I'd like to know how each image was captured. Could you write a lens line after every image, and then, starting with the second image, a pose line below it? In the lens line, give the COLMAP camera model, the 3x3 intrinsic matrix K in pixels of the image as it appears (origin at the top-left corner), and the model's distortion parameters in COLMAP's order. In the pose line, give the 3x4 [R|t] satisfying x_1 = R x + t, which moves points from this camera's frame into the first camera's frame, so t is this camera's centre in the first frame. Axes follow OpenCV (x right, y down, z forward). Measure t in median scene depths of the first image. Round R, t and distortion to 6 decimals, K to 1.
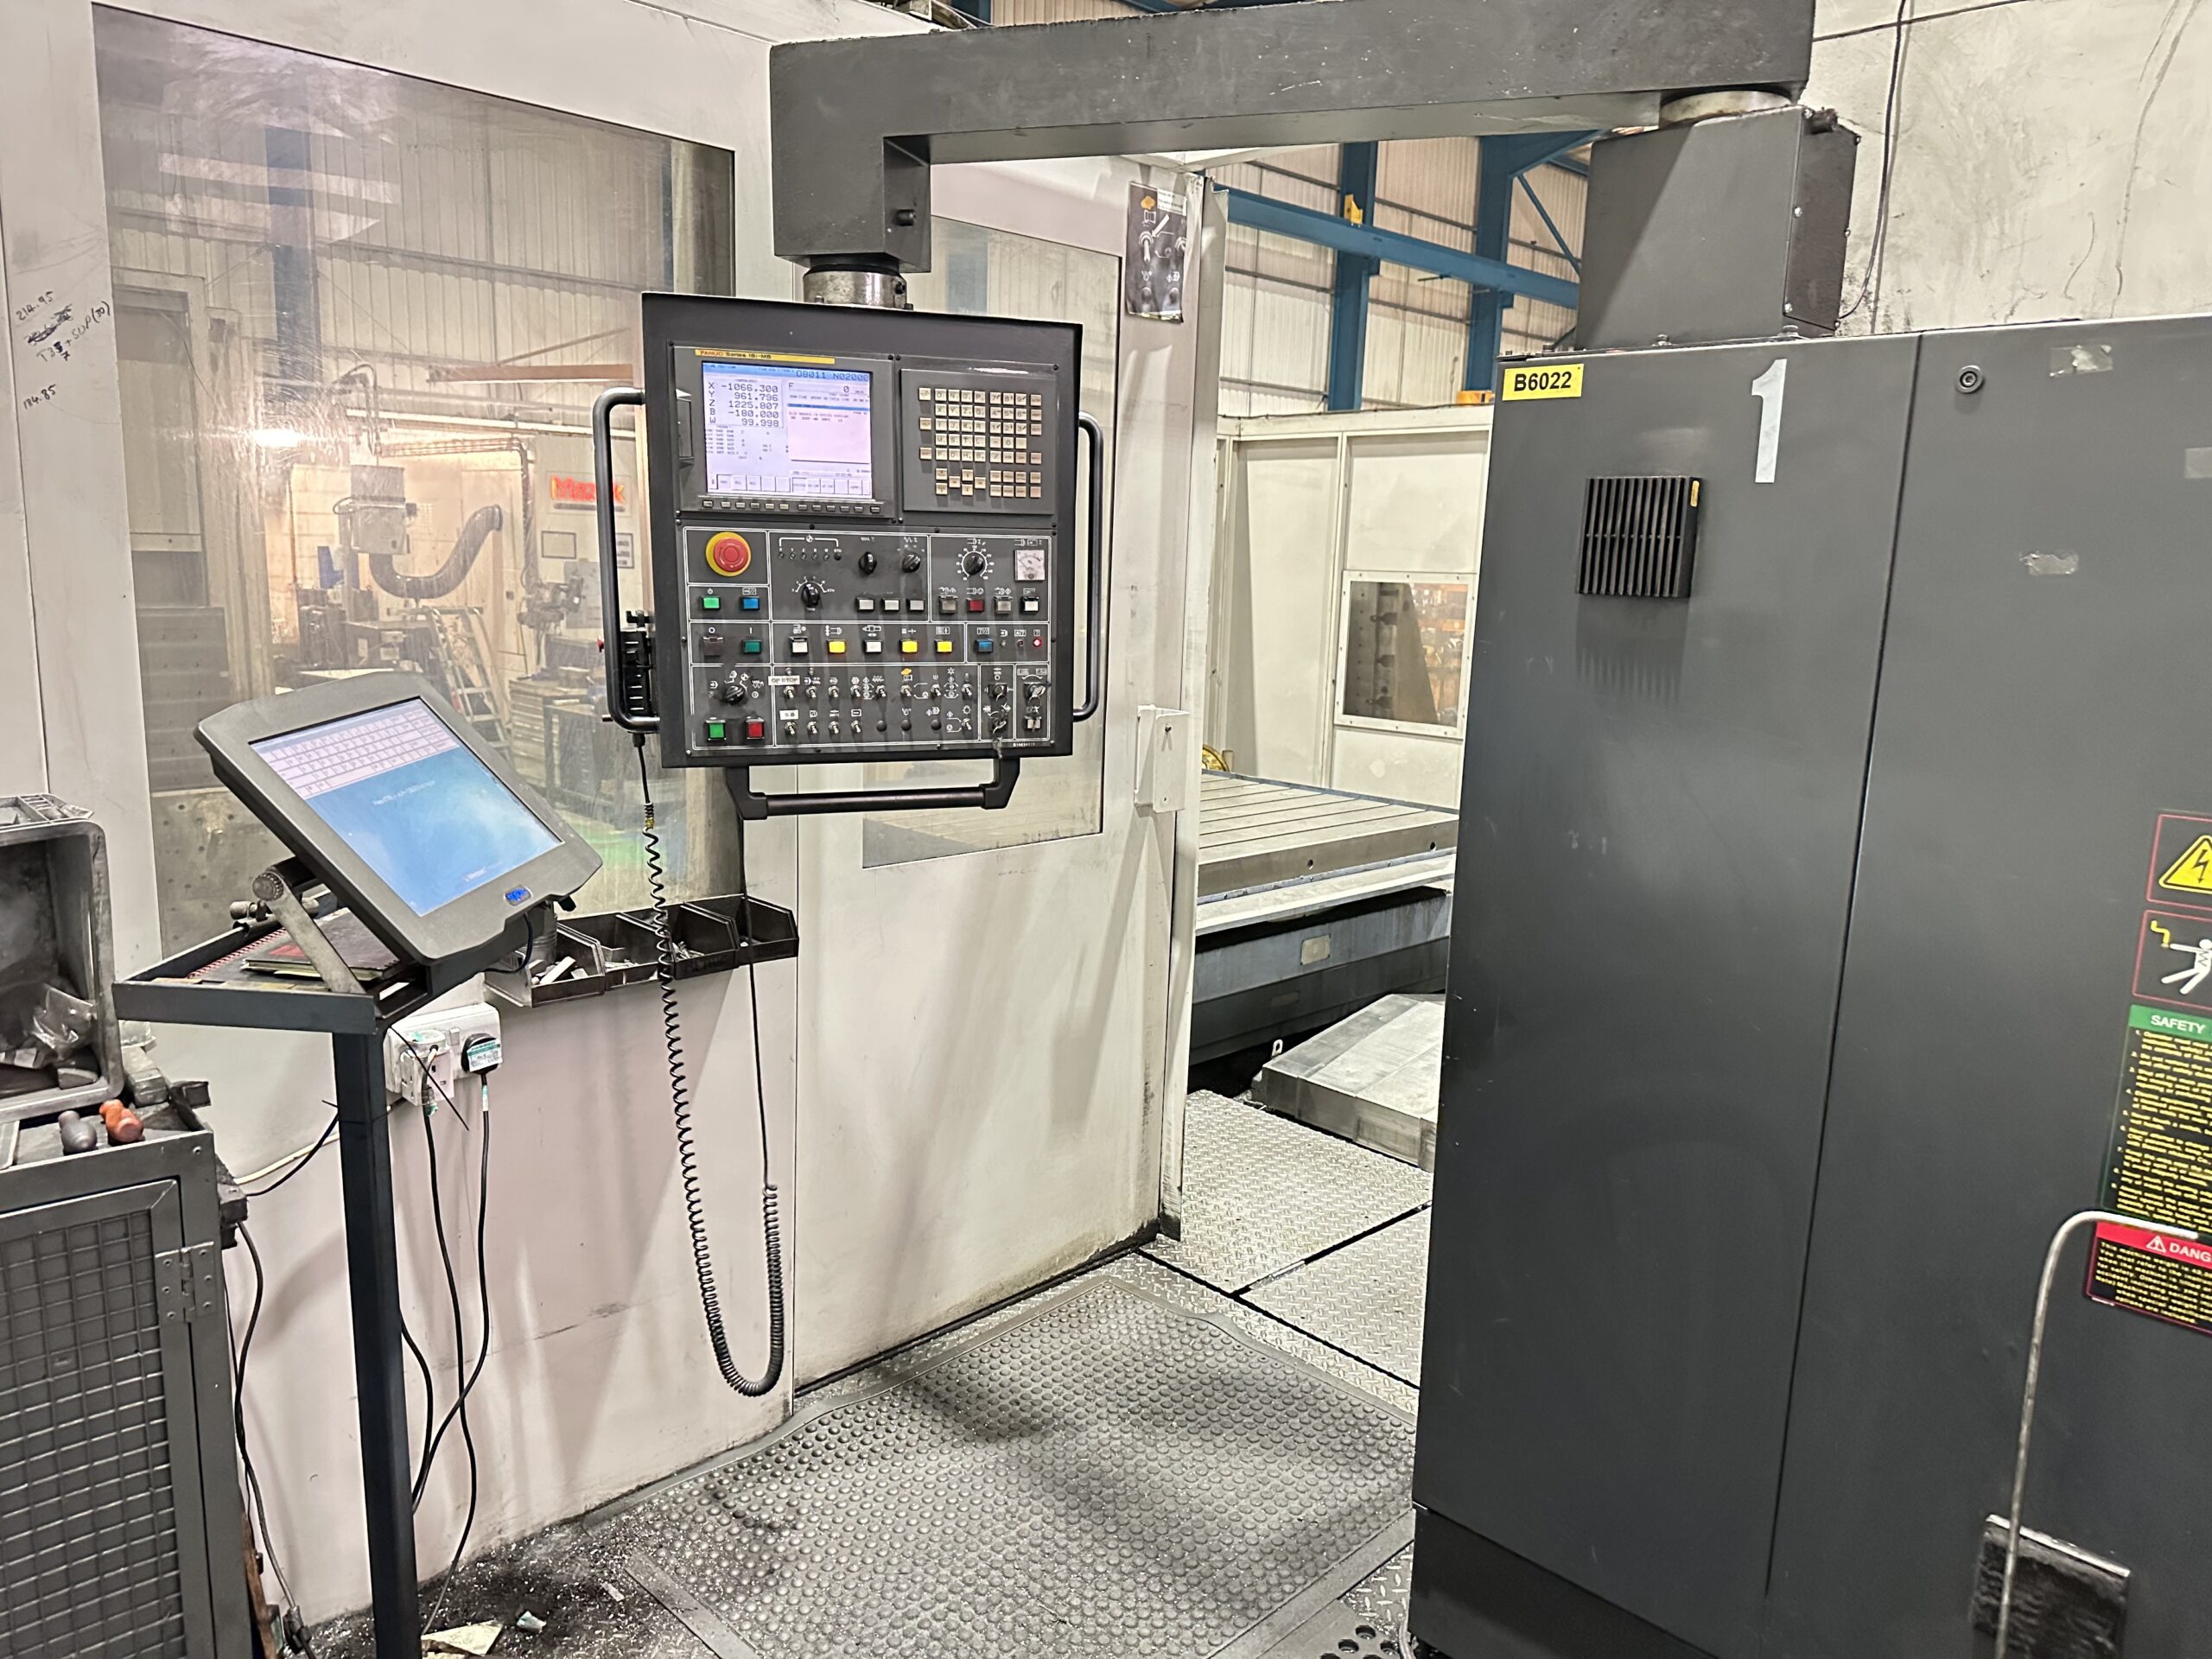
lens RADIAL K [[1556.3, 0, 1109.9], [0, 1556.3, 869.0], [0, 0, 1]] dist [0.061715, -0.081015]
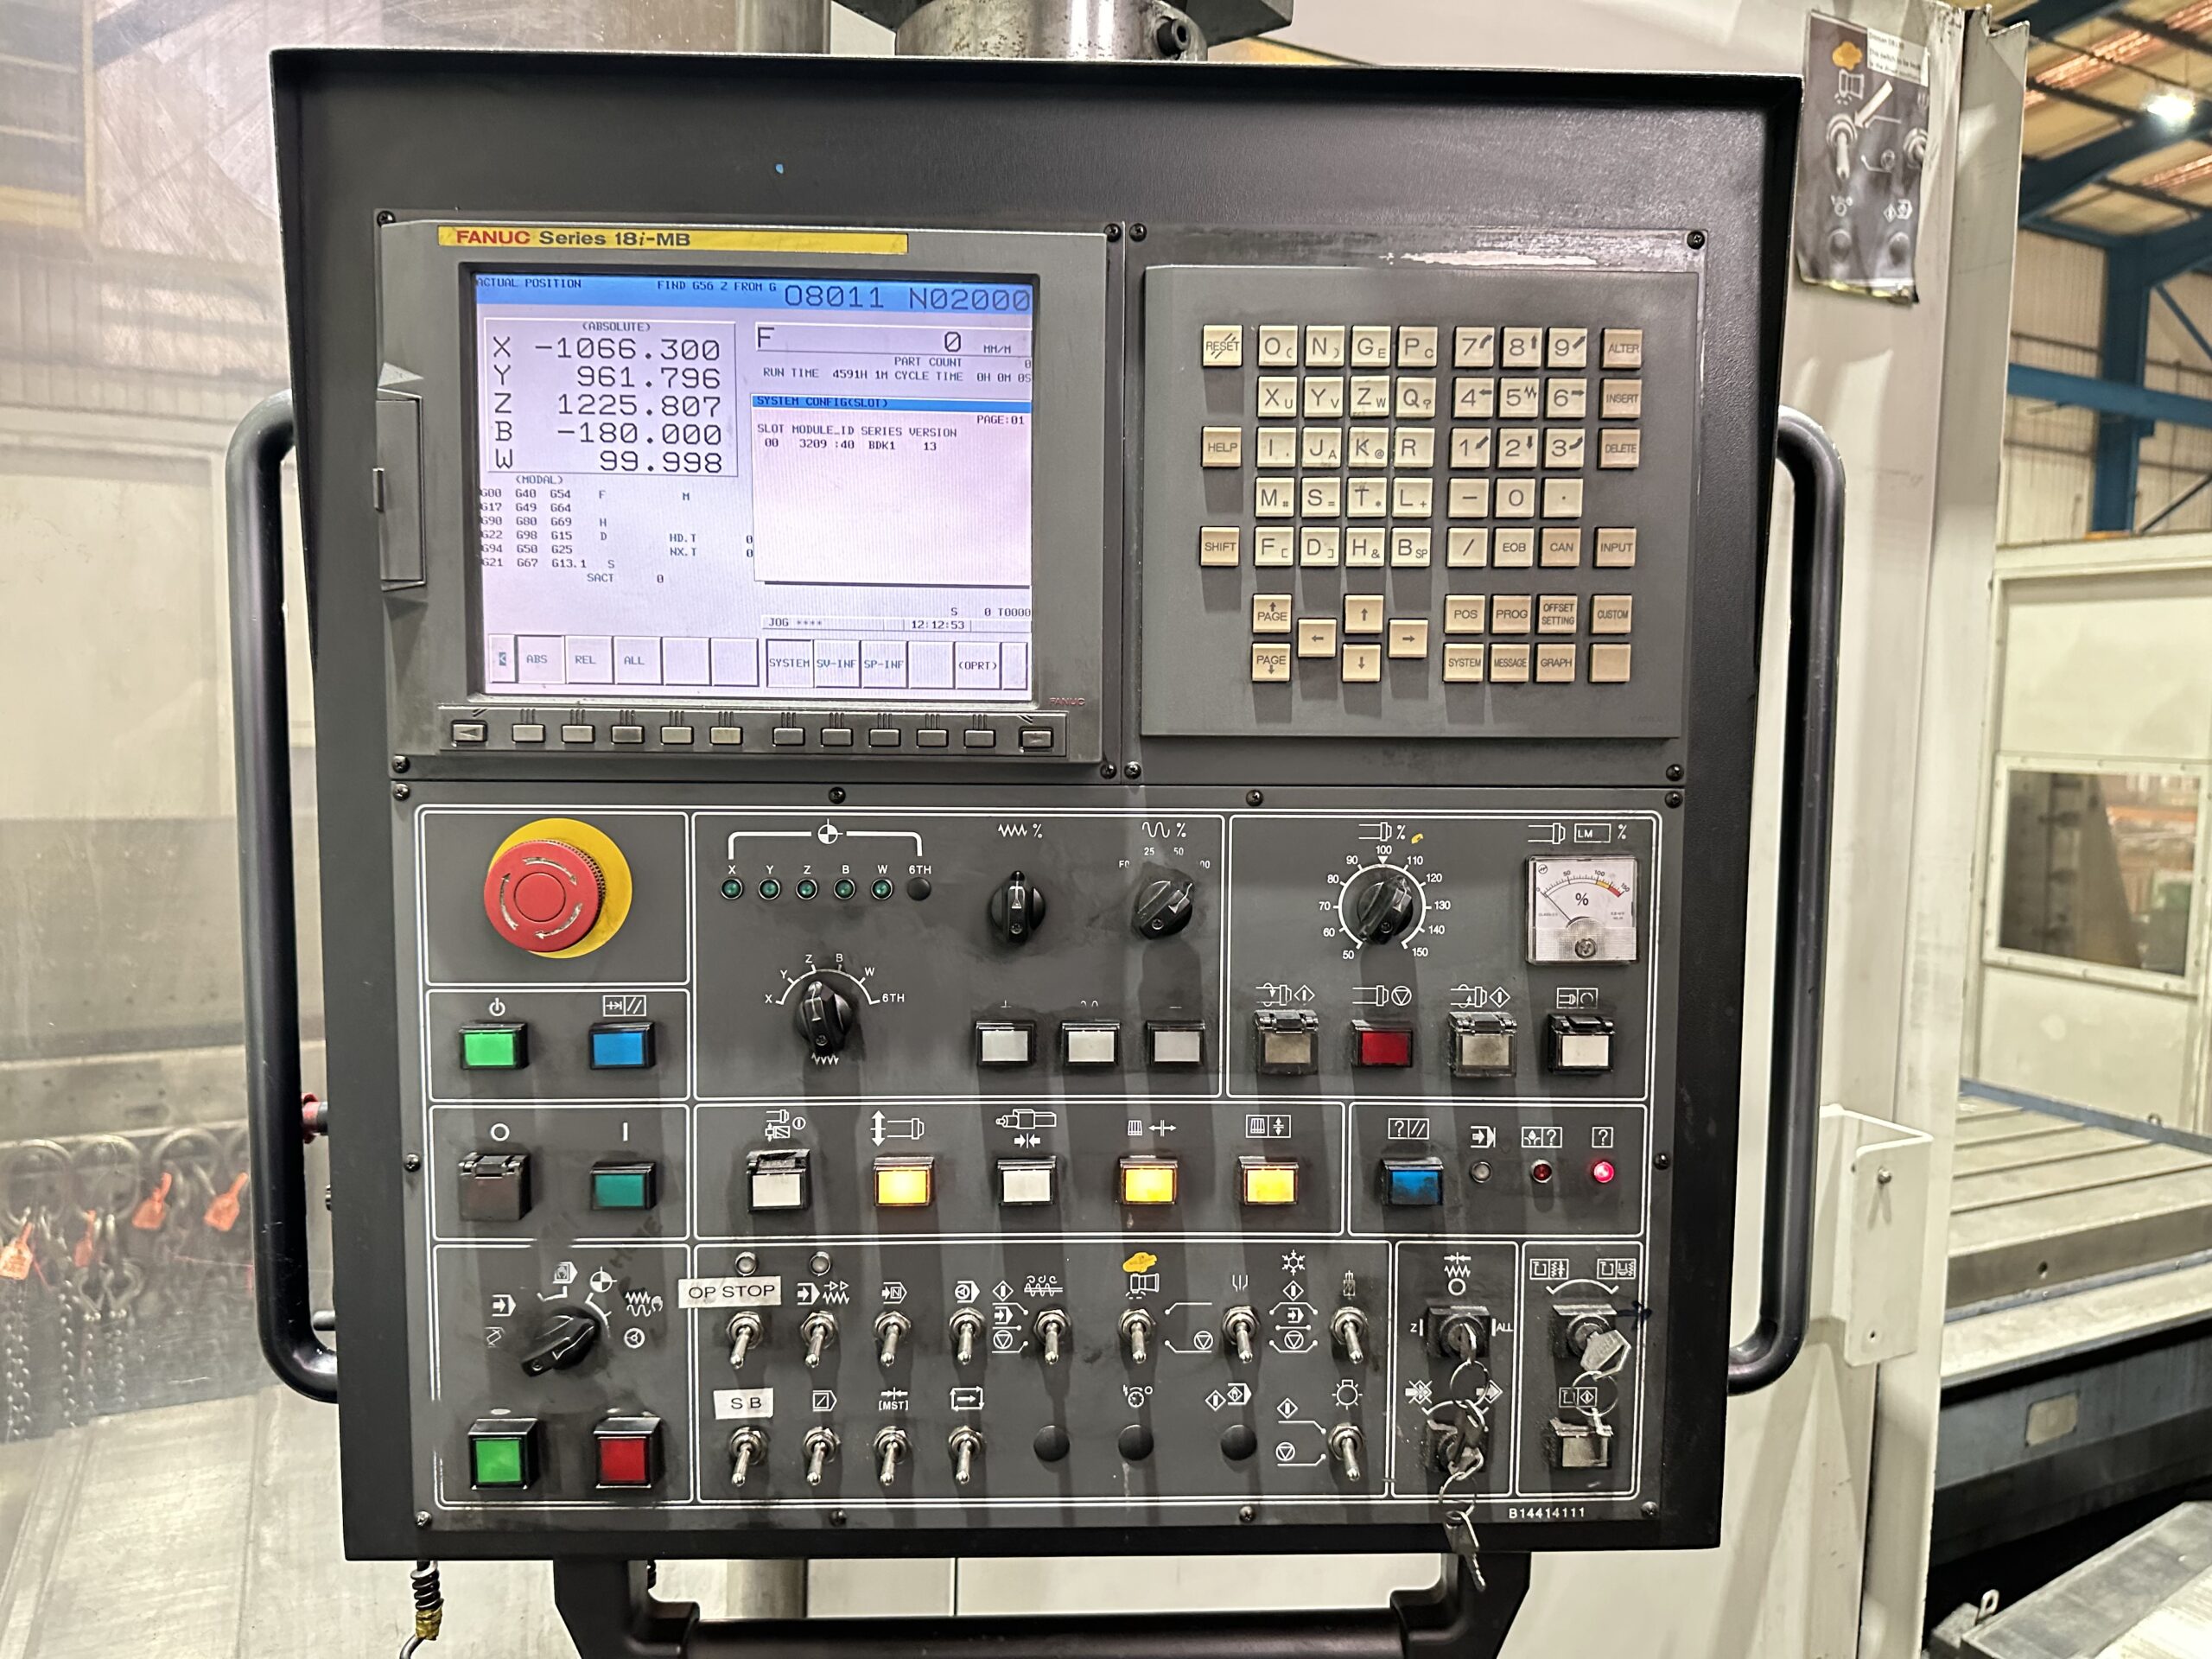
lens RADIAL K [[1556.3, 0, 1109.5], [0, 1556.3, 852.7], [0, 0, 1]] dist [0.061715, -0.081015]
pose [[0.947943, 0.017008, -0.317986, -0.041892], [-0.054117, 0.992651, -0.108233, -0.168232], [0.313809, 0.119808, 0.941897, 0.693868]]
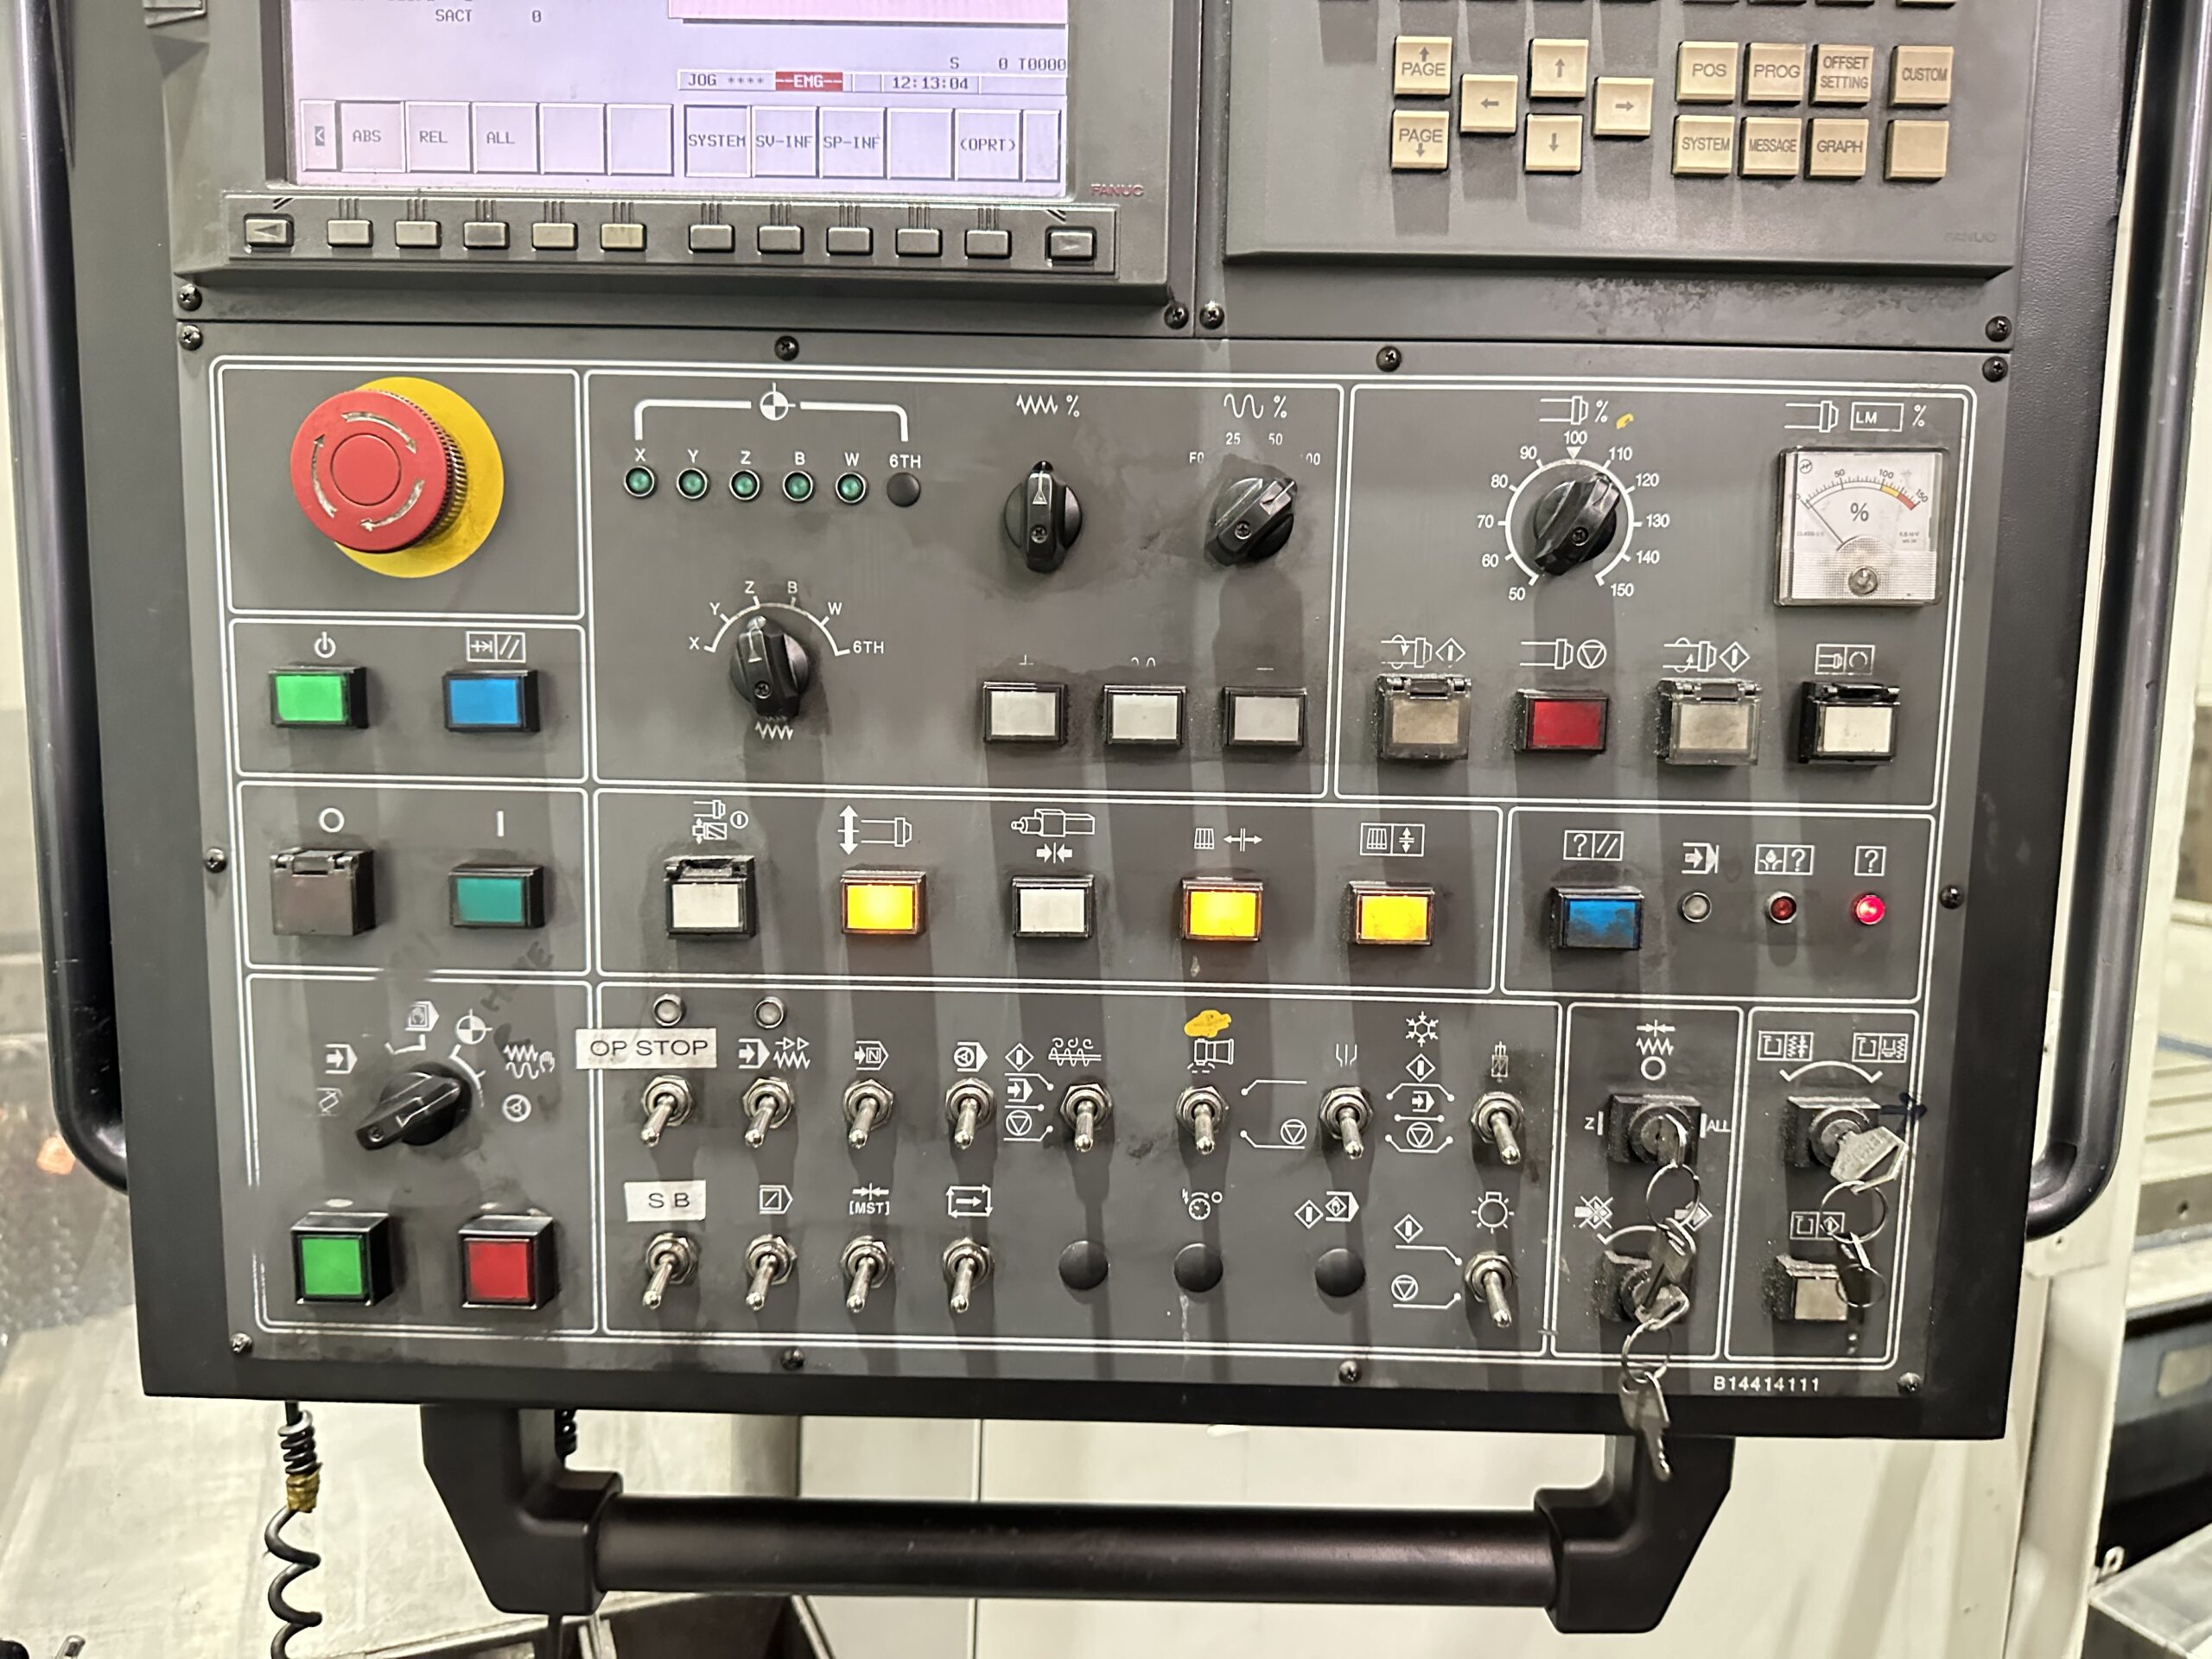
lens RADIAL K [[1556.3, 0, 1108.8], [0, 1556.3, 867.1], [0, 0, 1]] dist [0.061715, -0.081015]
pose [[0.932914, 0.046403, -0.357097, -0.066448], [-0.073921, 0.995221, -0.063795, -0.130743], [0.352431, 0.085913, 0.931886, 0.777321]]
